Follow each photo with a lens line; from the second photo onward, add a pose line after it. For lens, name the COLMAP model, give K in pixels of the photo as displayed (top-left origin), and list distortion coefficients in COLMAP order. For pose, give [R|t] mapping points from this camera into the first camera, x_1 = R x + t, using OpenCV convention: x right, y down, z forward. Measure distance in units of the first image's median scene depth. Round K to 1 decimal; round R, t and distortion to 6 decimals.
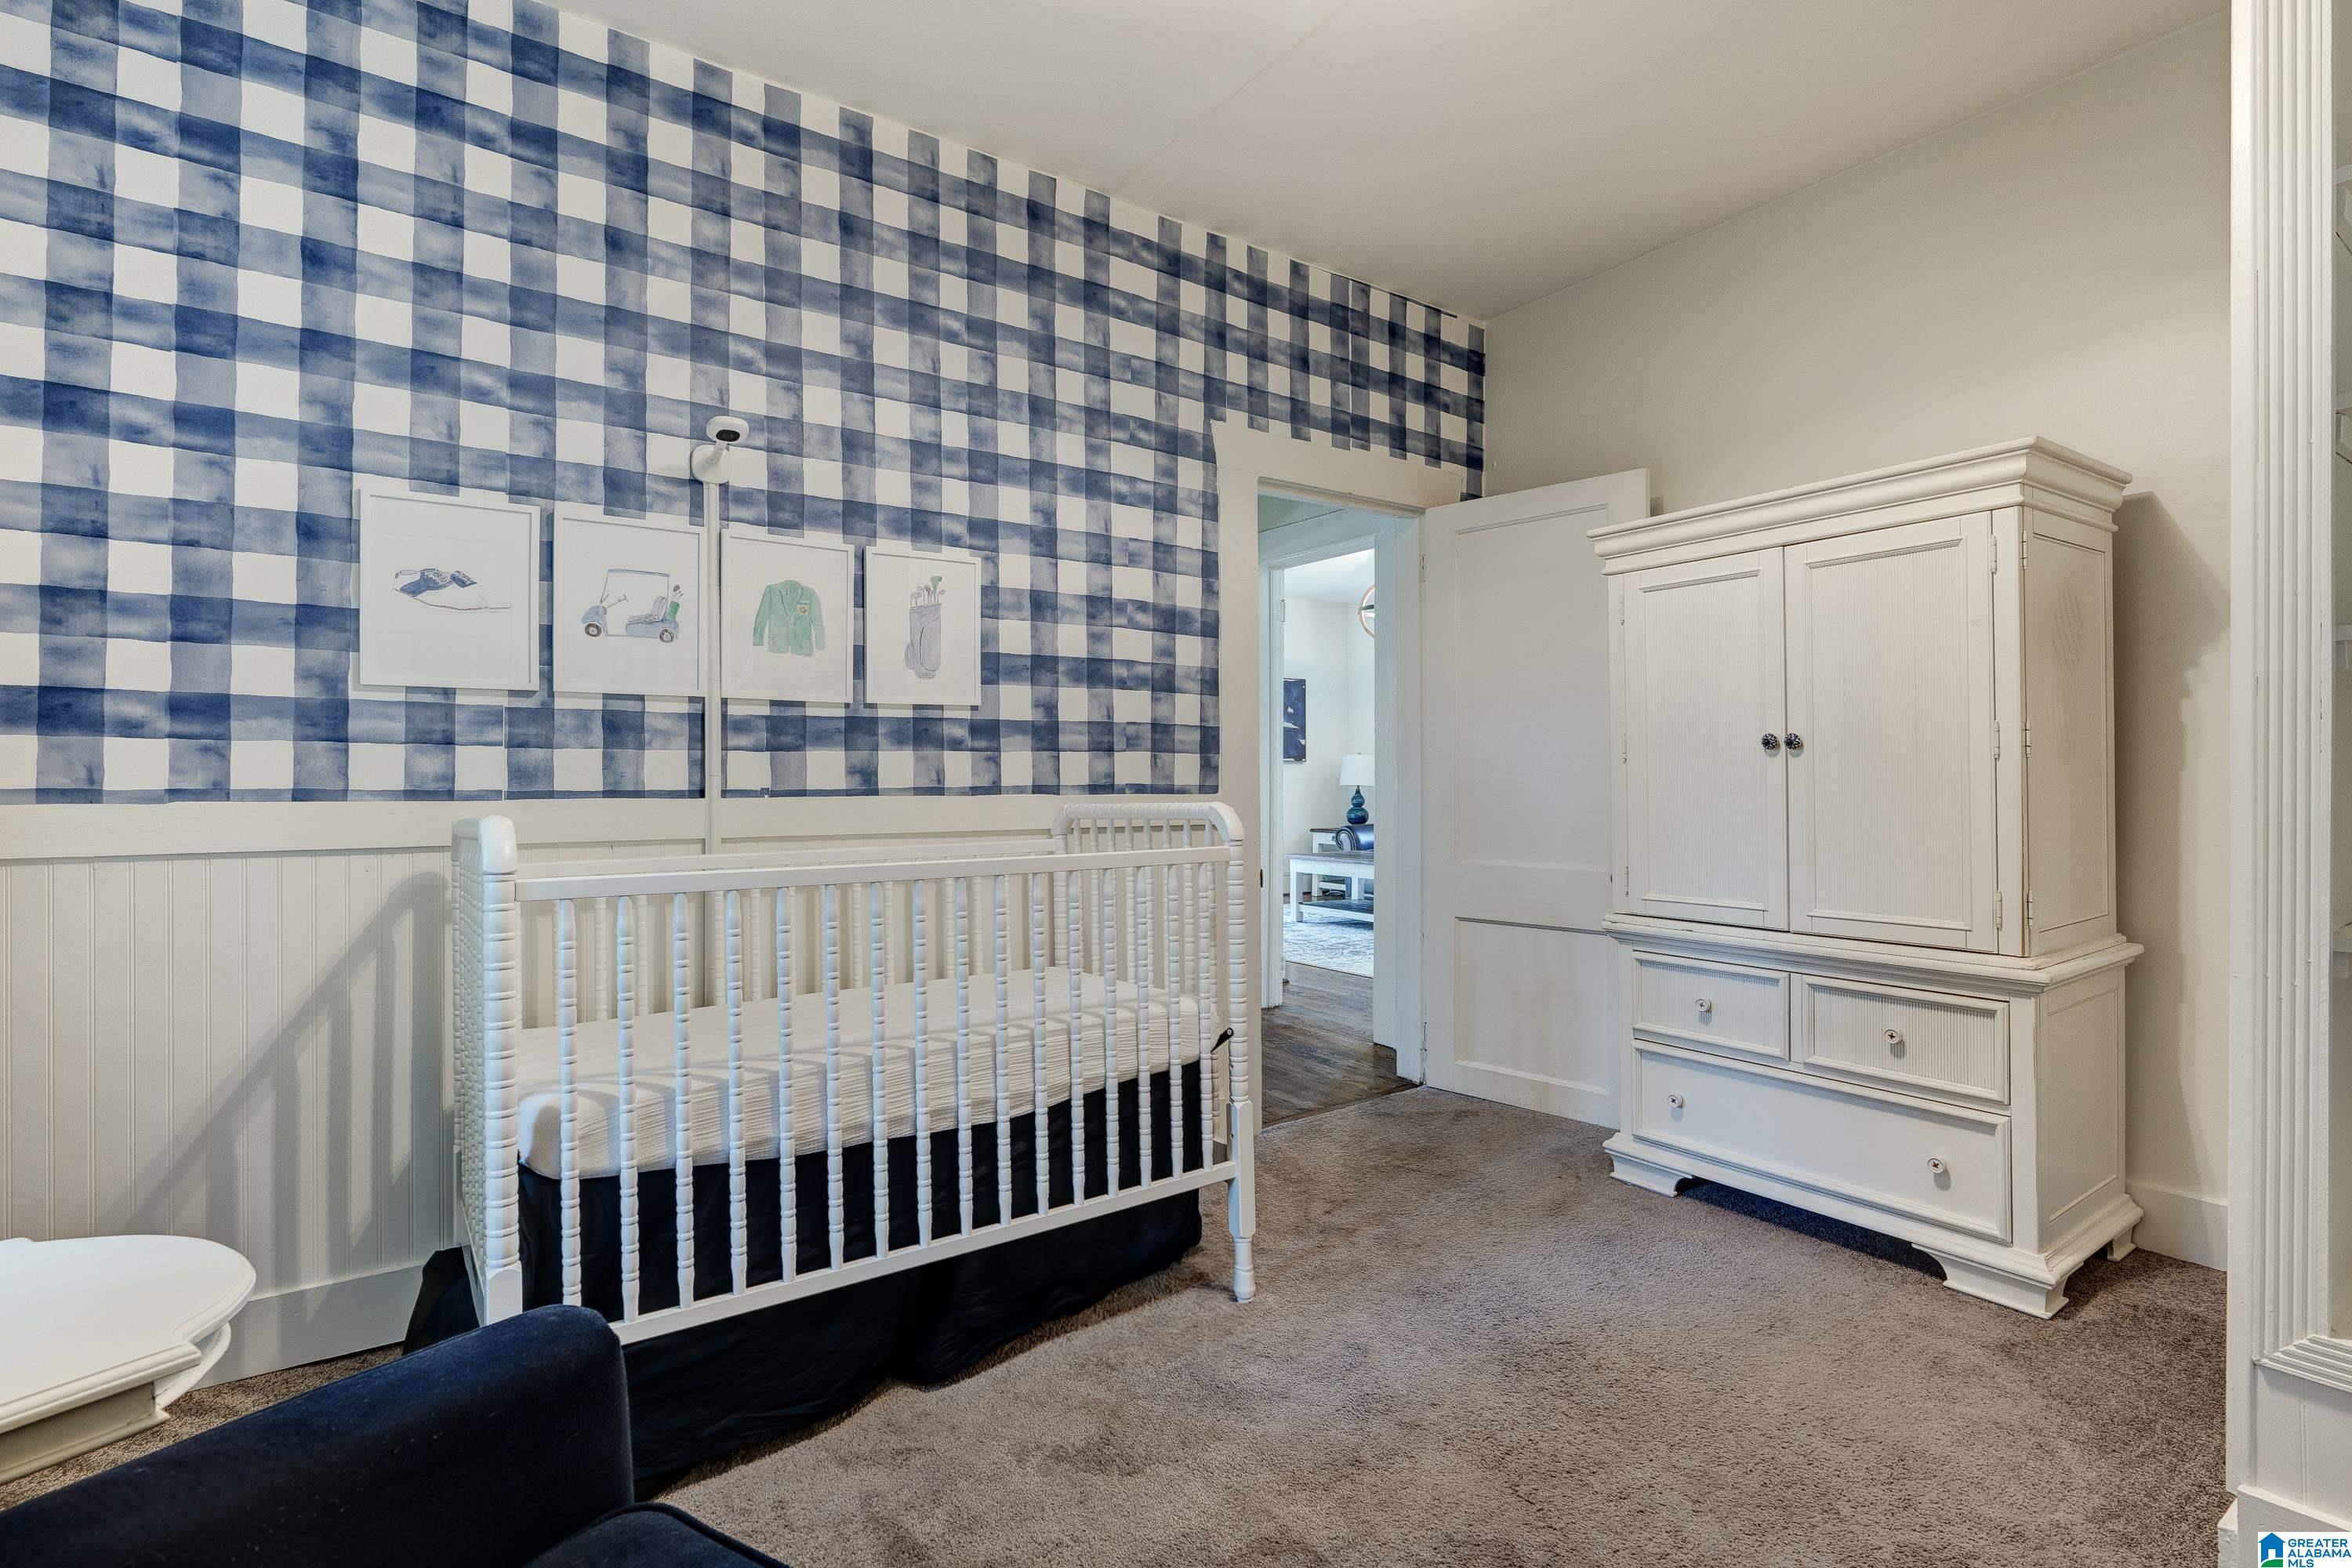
lens RADIAL K [[1114.9, 0, 1207.0], [0, 1114.9, 785.9], [0, 0, 1]] dist [-0.015069, 0.003874]
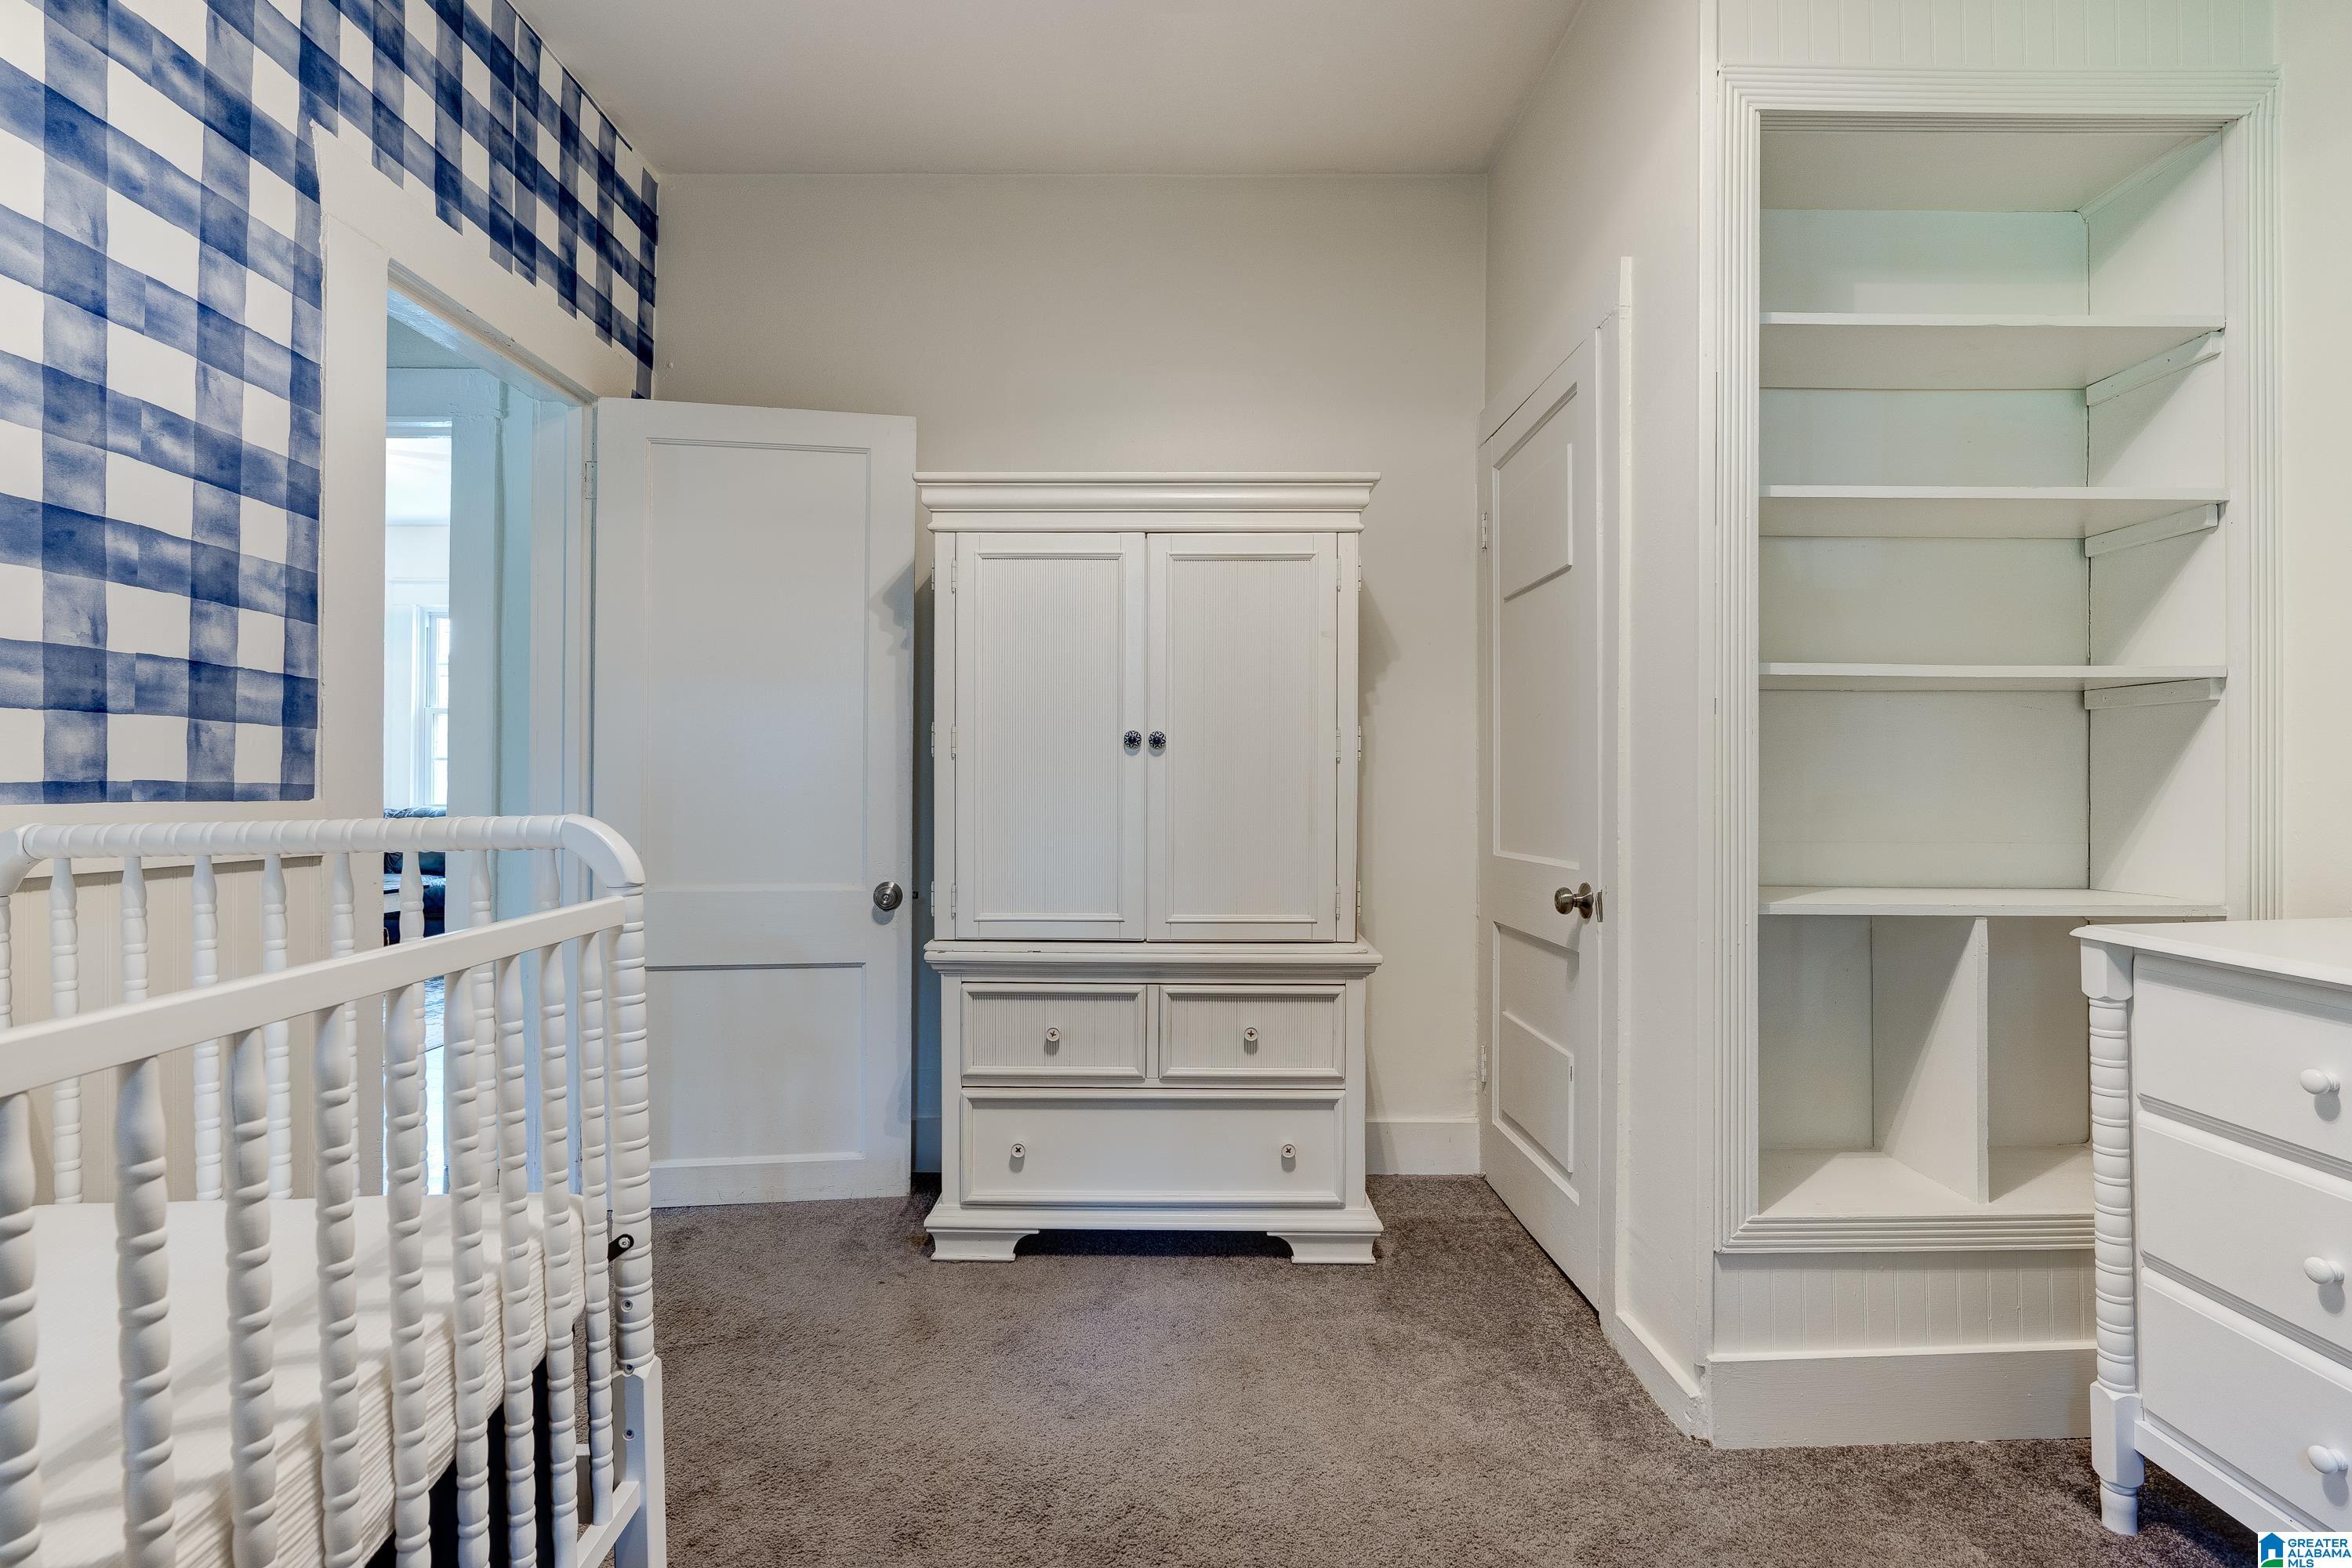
lens RADIAL K [[1114.9, 0, 1169.7], [0, 1114.9, 782.8], [0, 0, 1]] dist [-0.015069, 0.003874]
pose [[0.589368, 0.005315, 0.807847, -0.189877], [0.000490, 0.999976, -0.006937, 0.002482], [-0.807864, 0.004484, 0.589351, 0.347755]]
